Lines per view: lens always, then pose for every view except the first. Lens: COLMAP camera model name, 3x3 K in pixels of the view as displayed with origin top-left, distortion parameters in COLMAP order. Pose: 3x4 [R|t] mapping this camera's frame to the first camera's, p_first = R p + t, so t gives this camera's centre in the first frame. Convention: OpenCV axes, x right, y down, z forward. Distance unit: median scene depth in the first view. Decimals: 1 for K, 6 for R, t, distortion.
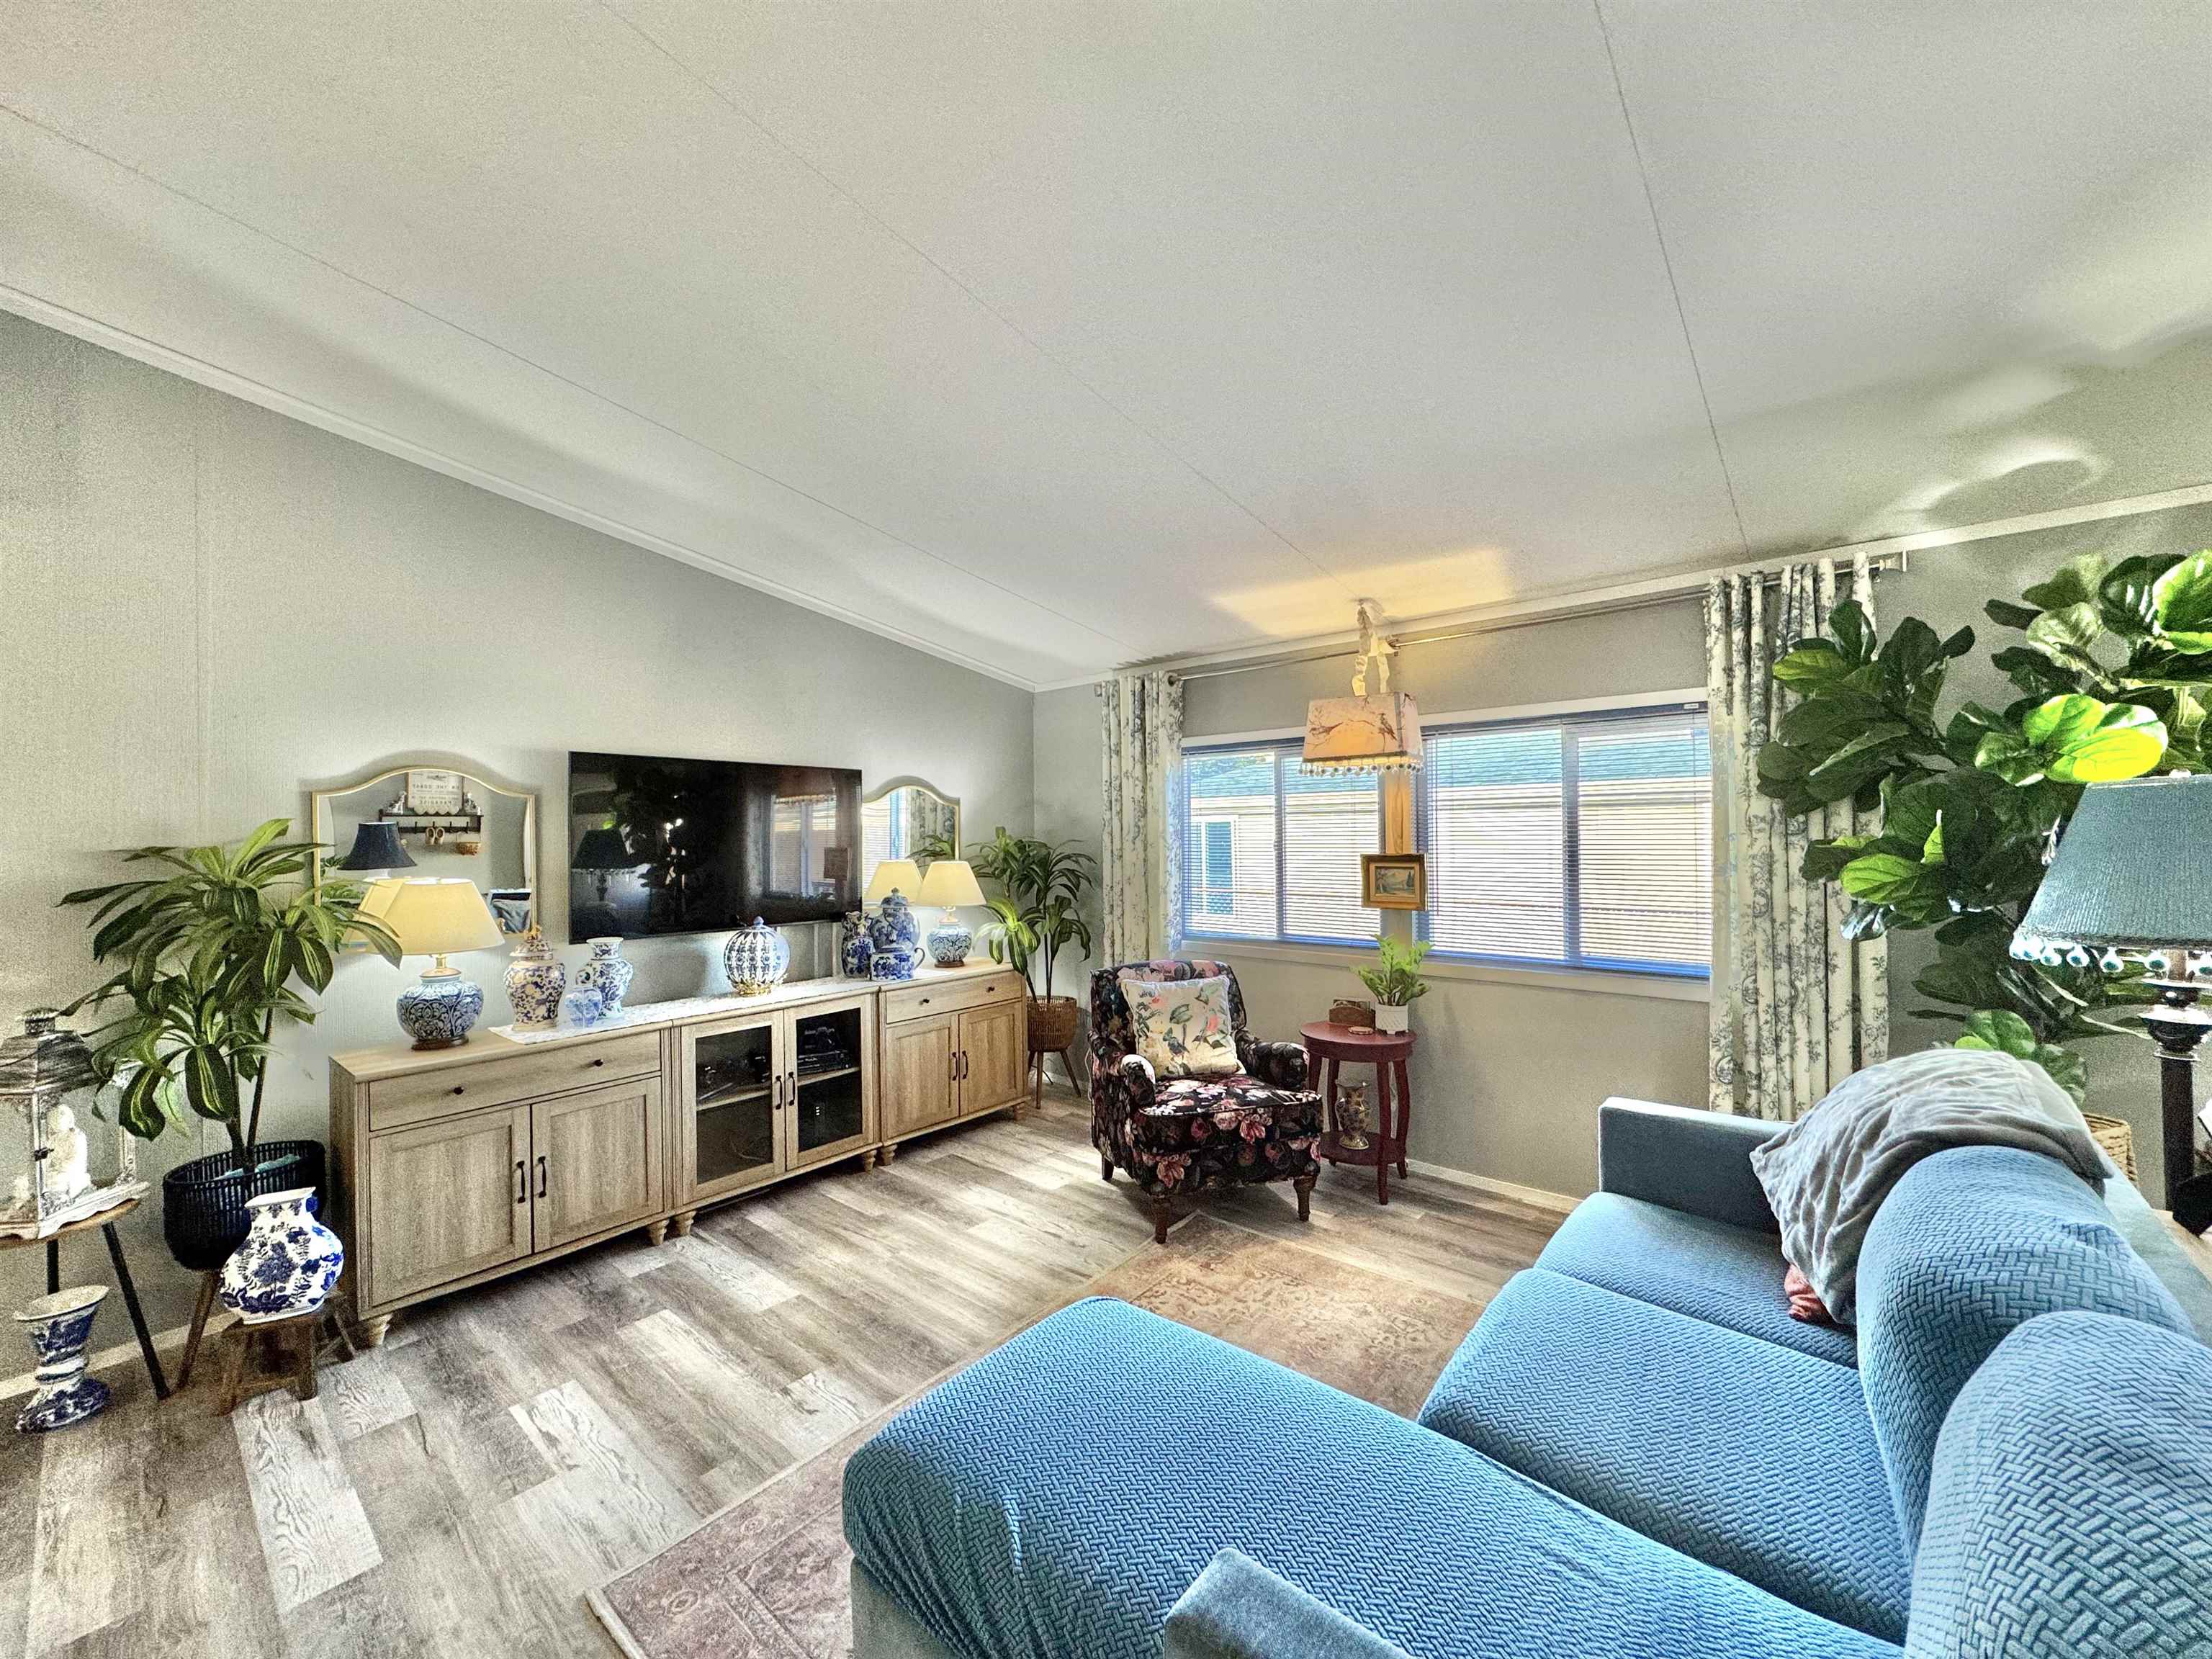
lens RADIAL K [[873.9, 0, 1098.8], [0, 873.9, 834.4], [0, 0, 1]] dist [-0.000870, 0.000040]
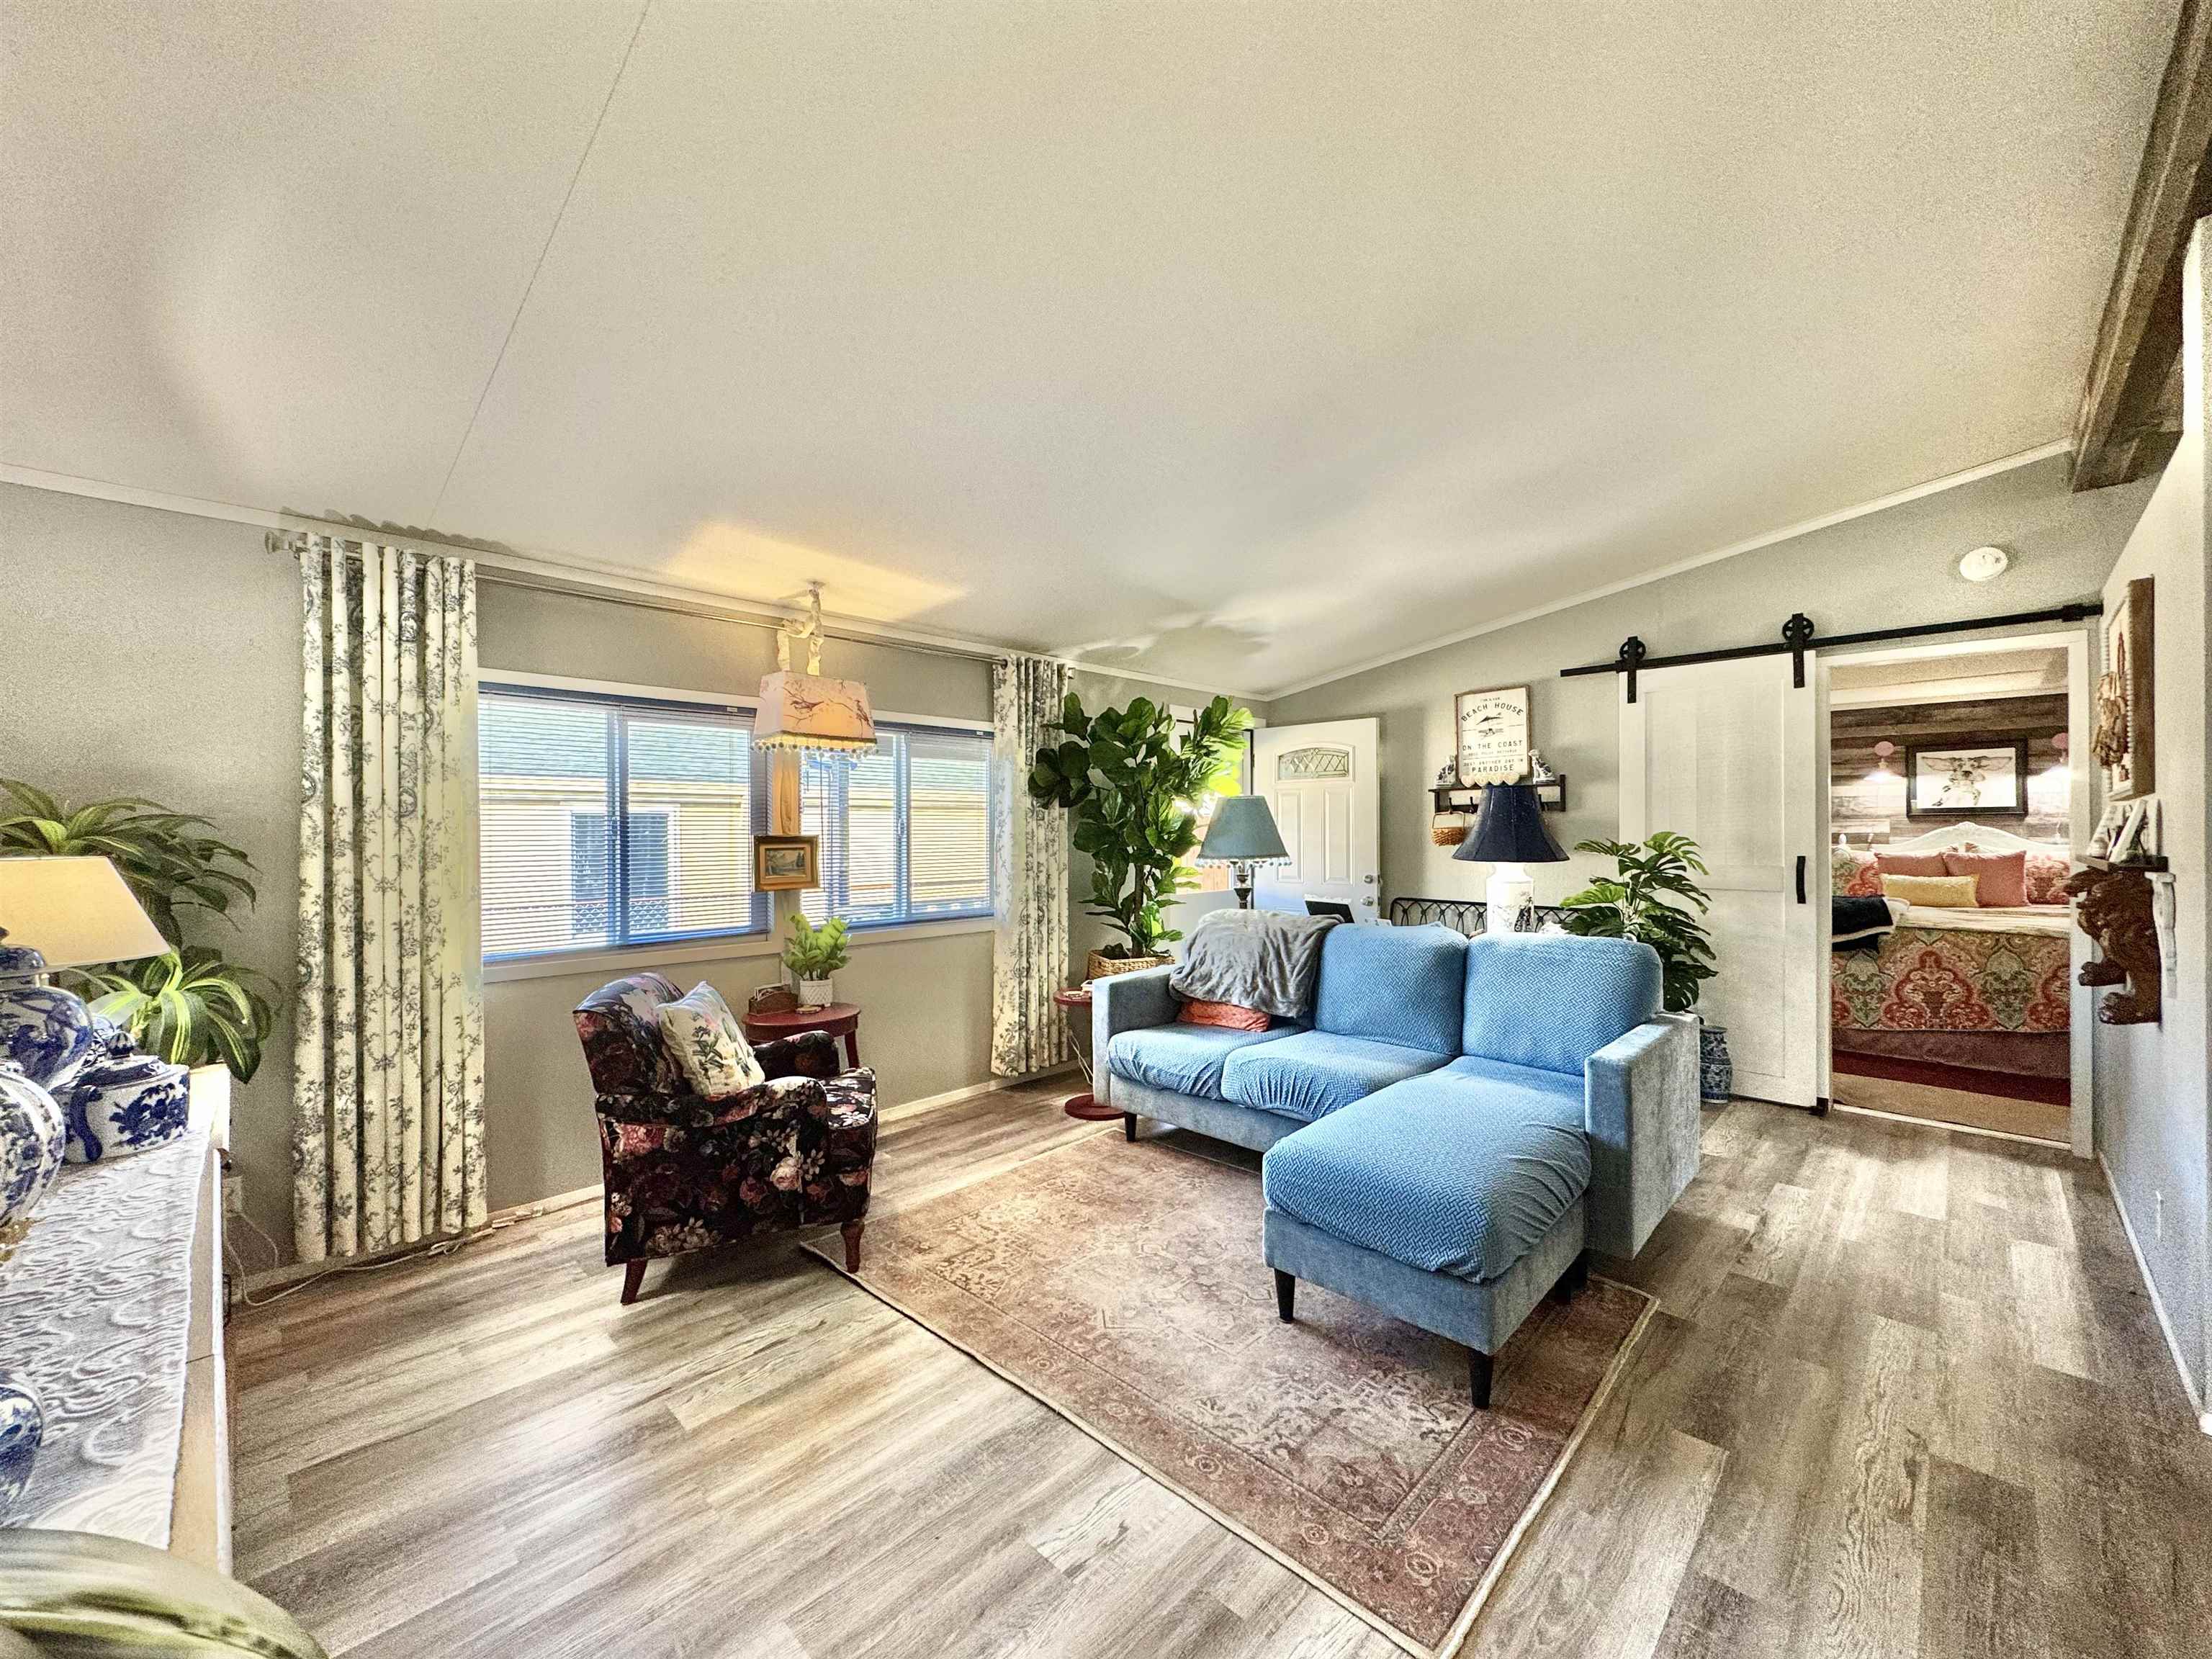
lens RADIAL K [[889.5, 0, 1101.4], [0, 889.5, 831.3], [0, 0, 1]] dist [-0.000700, 0.000297]
pose [[0.058676, 0.012631, 0.998197, -0.749126], [0.006147, 0.999896, -0.013014, 0.037757], [-0.998258, 0.006900, 0.058592, 0.647756]]
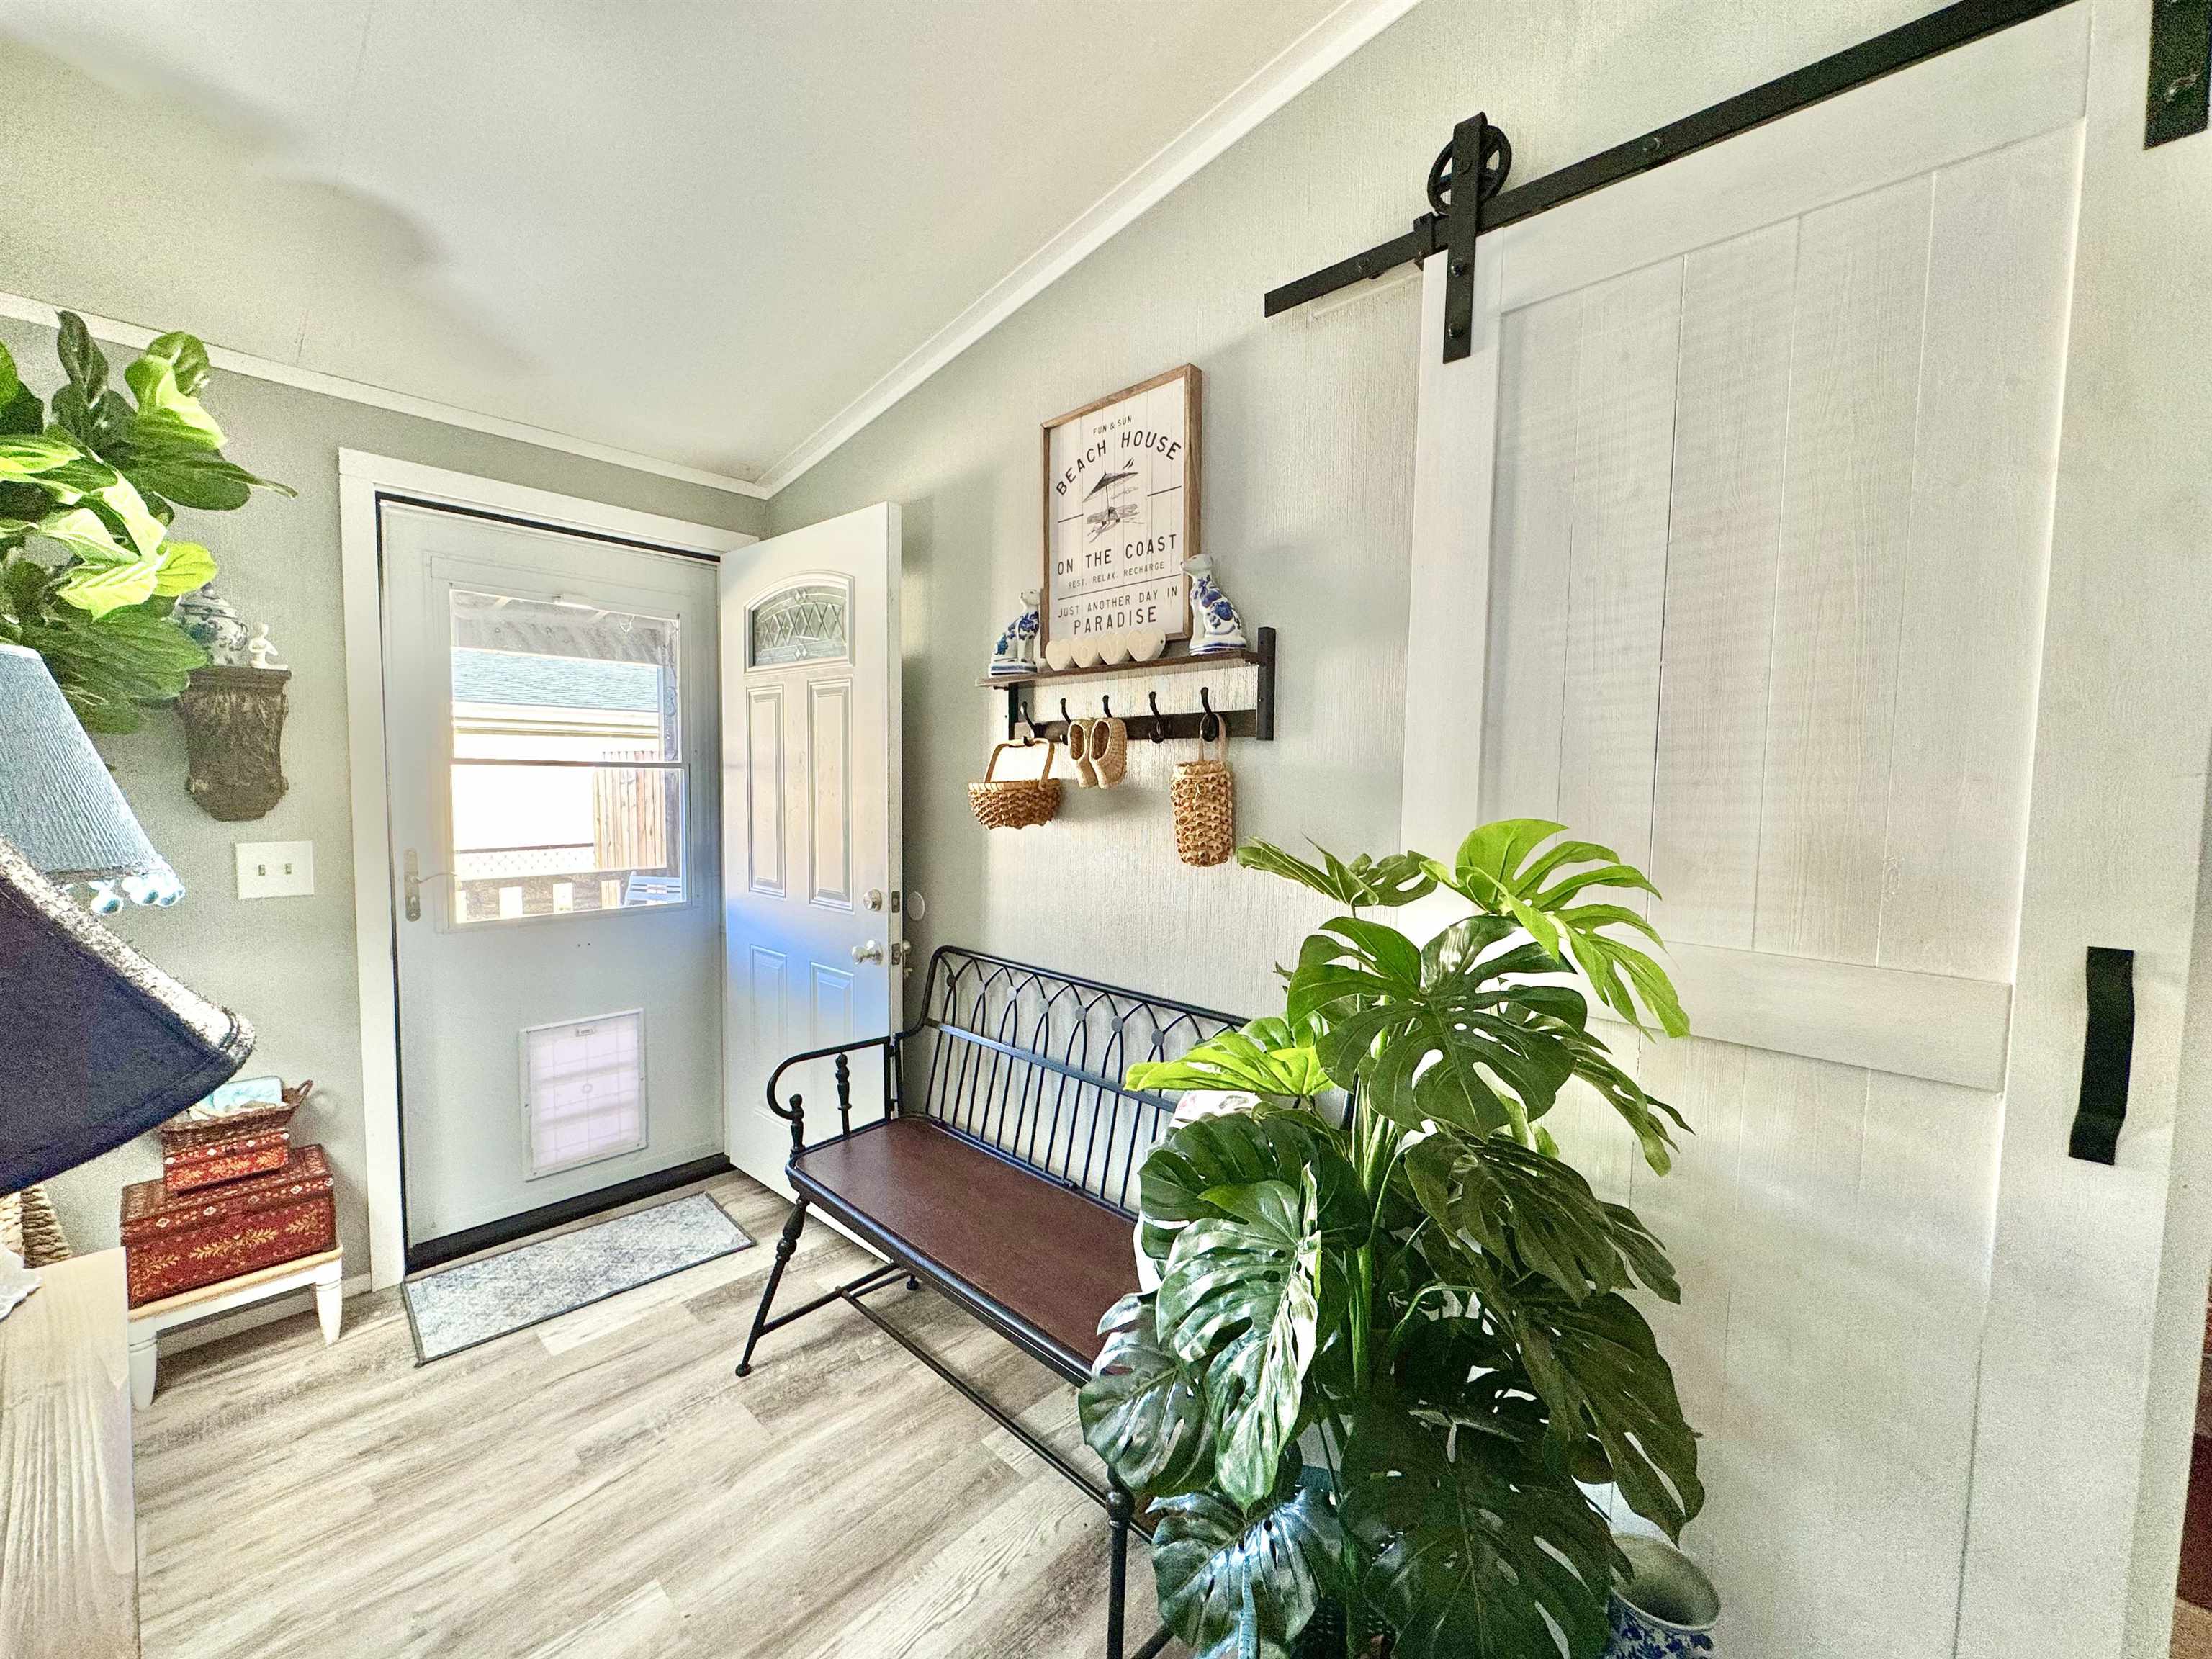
lens RADIAL K [[879.0, 0, 1106.8], [0, 879.0, 832.8], [0, 0, 1]] dist [-0.003137, -0.000164]
pose [[0.030141, -0.052475, 0.998167, 0.296047], [-0.014358, 0.998495, 0.052926, 0.016632], [-0.999443, -0.015927, 0.029342, 0.030714]]
